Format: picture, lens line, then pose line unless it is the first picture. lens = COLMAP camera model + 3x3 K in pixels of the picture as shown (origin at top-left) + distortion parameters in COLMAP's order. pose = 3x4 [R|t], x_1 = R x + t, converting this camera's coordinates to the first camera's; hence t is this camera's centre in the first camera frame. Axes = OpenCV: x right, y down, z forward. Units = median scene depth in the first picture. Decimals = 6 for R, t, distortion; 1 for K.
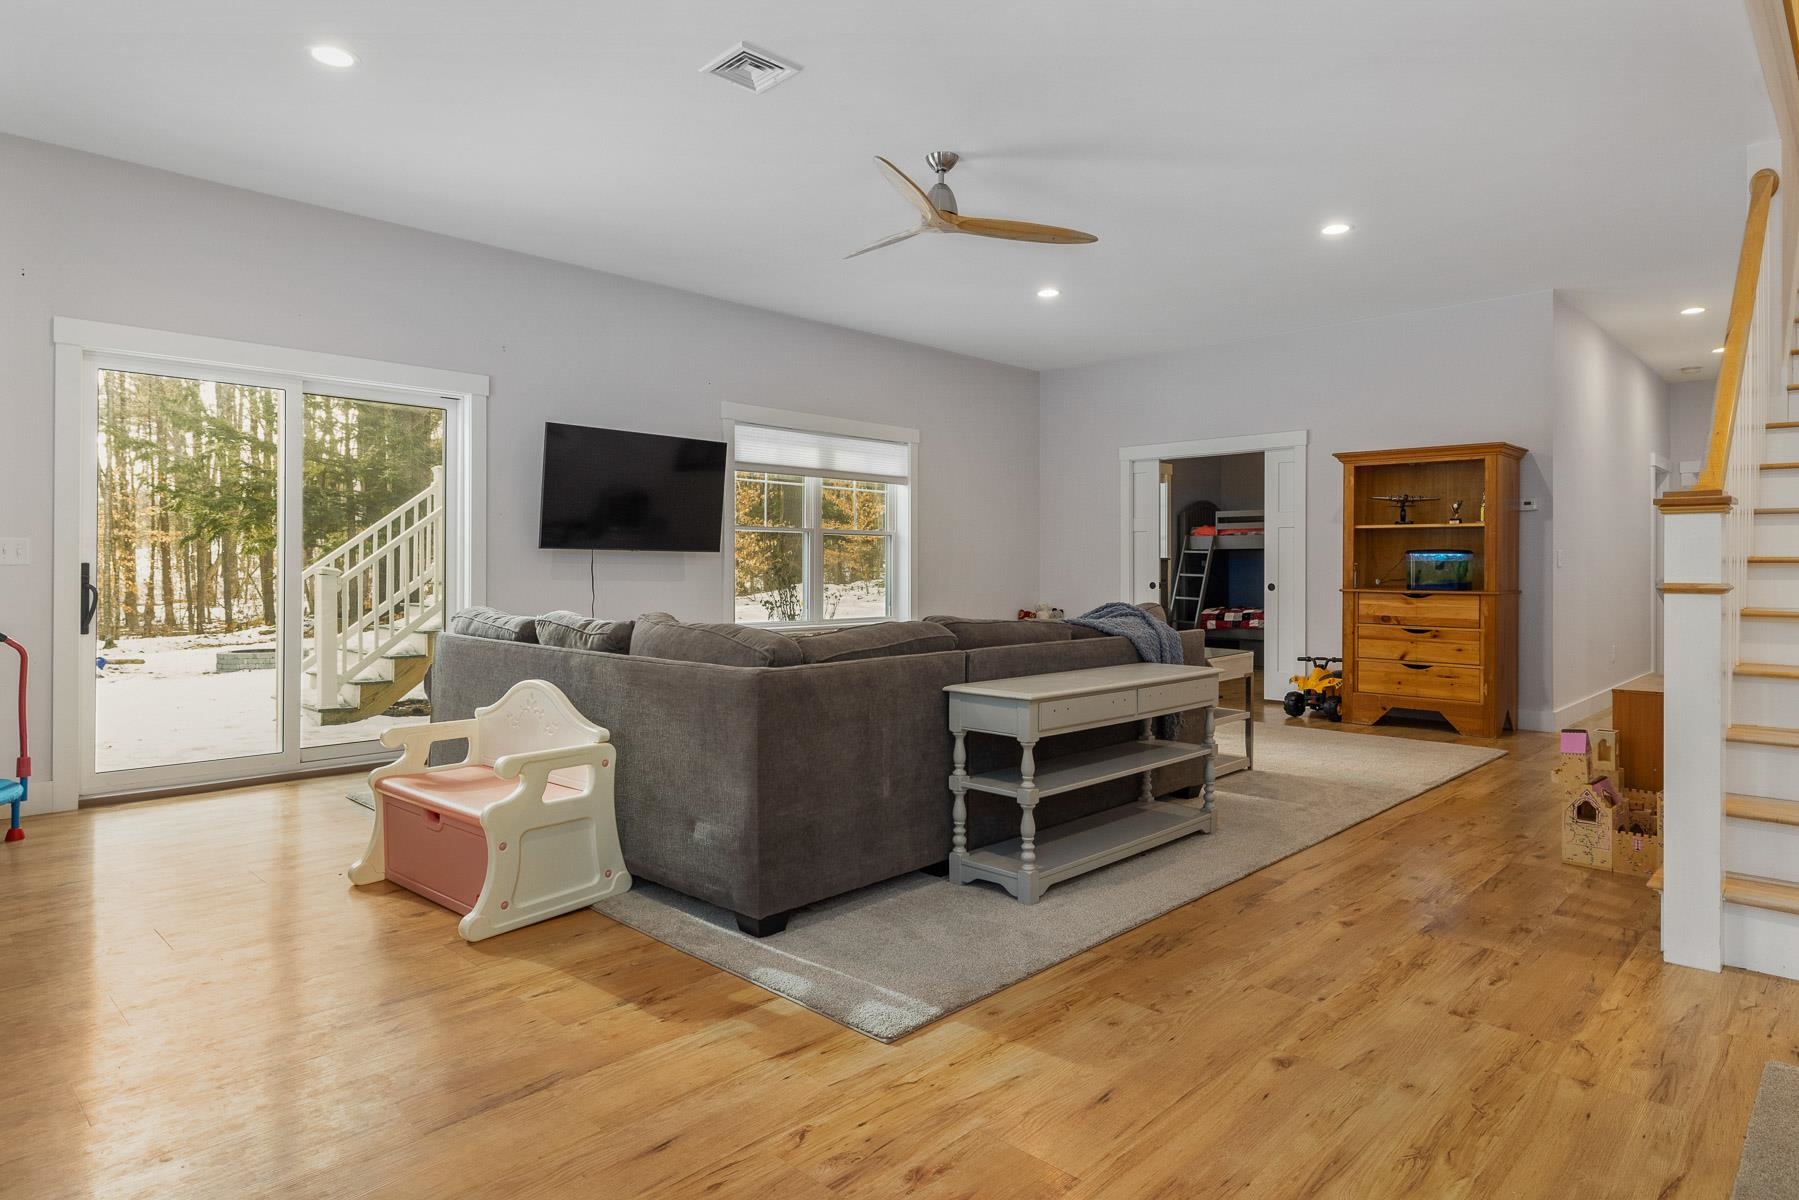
lens RADIAL K [[1030.8, 0, 900.9], [0, 1030.8, 588.9], [0, 0, 1]] dist [-0.002809, -0.000154]
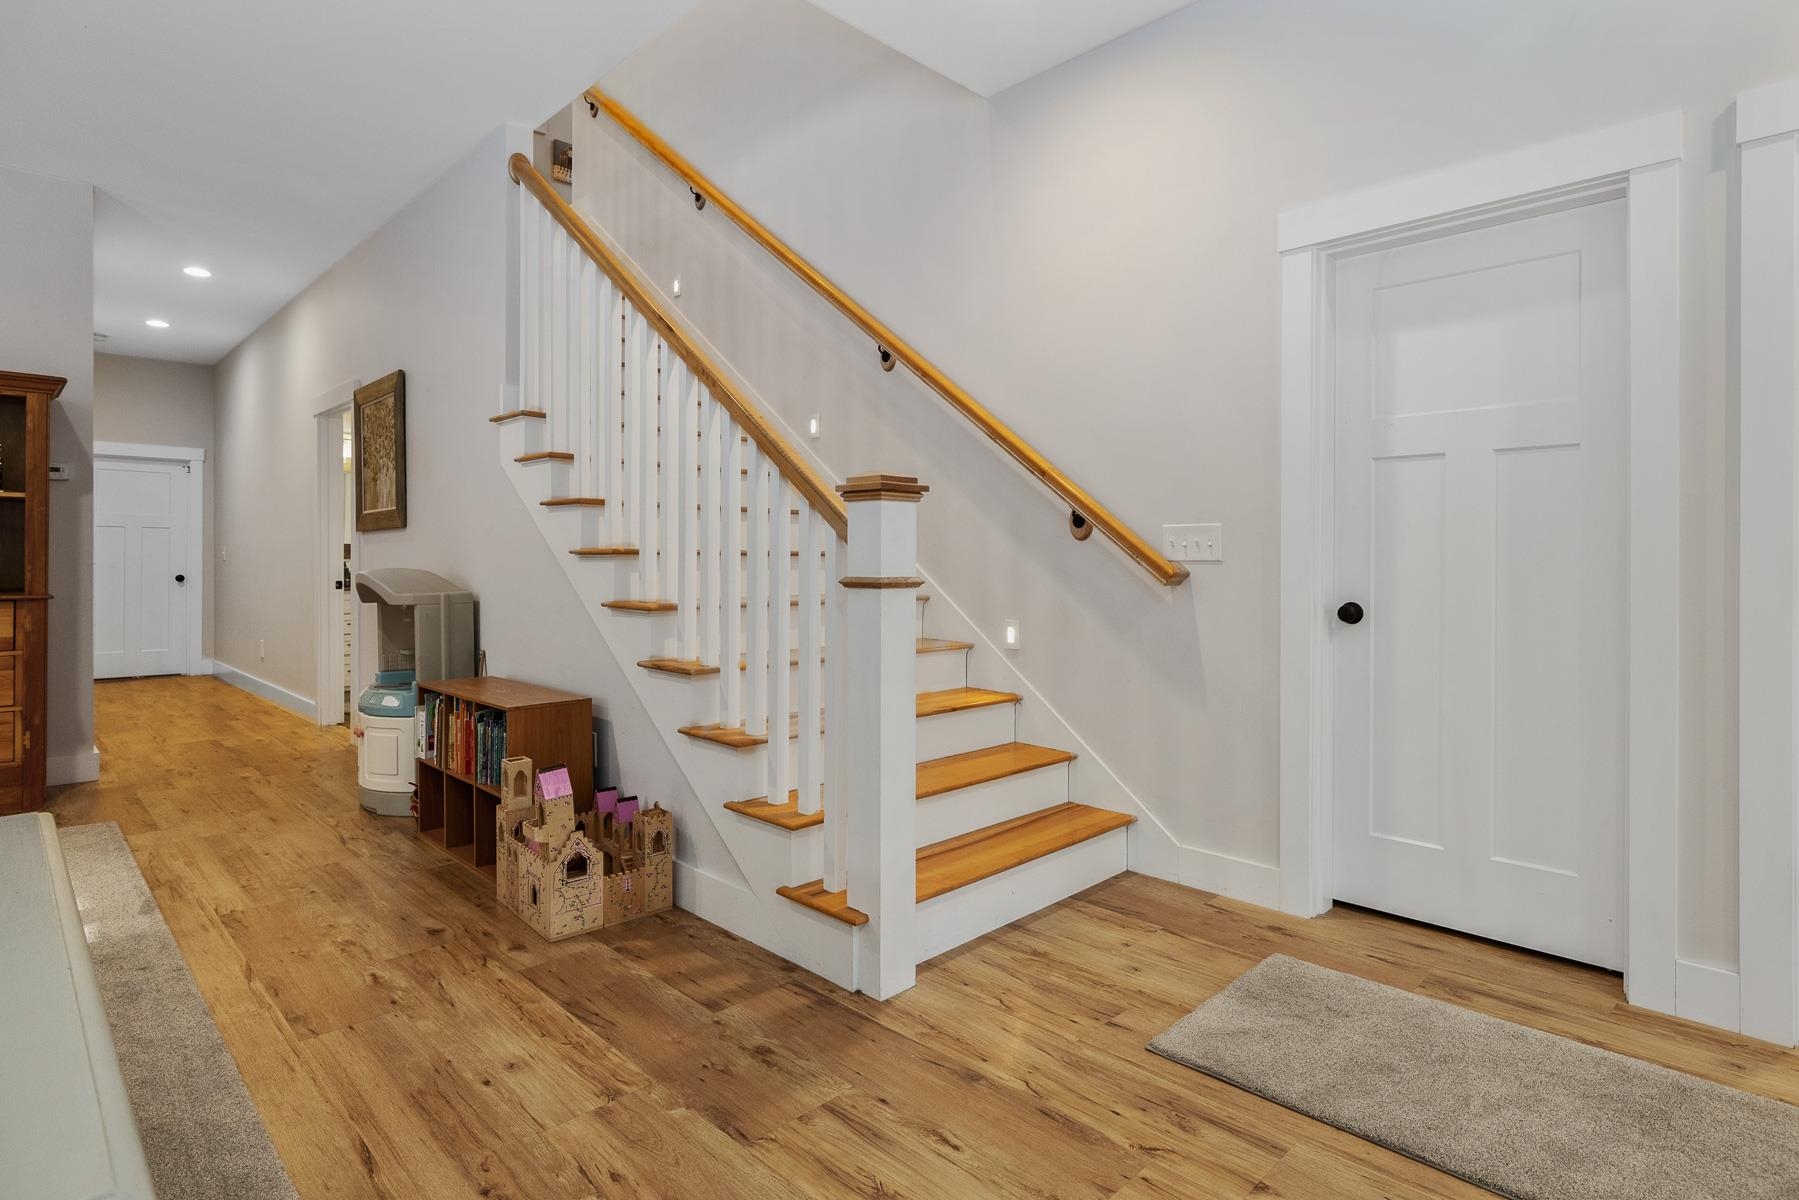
lens RADIAL K [[926.6, 0, 890.5], [0, 926.6, 558.6], [0, 0, 1]] dist [0.000835, 0.000664]
pose [[0.020564, -0.000563, 0.999788, -0.047868], [0.020420, 0.999791, 0.000143, -0.017077], [-0.999580, 0.020413, 0.020571, 0.742234]]
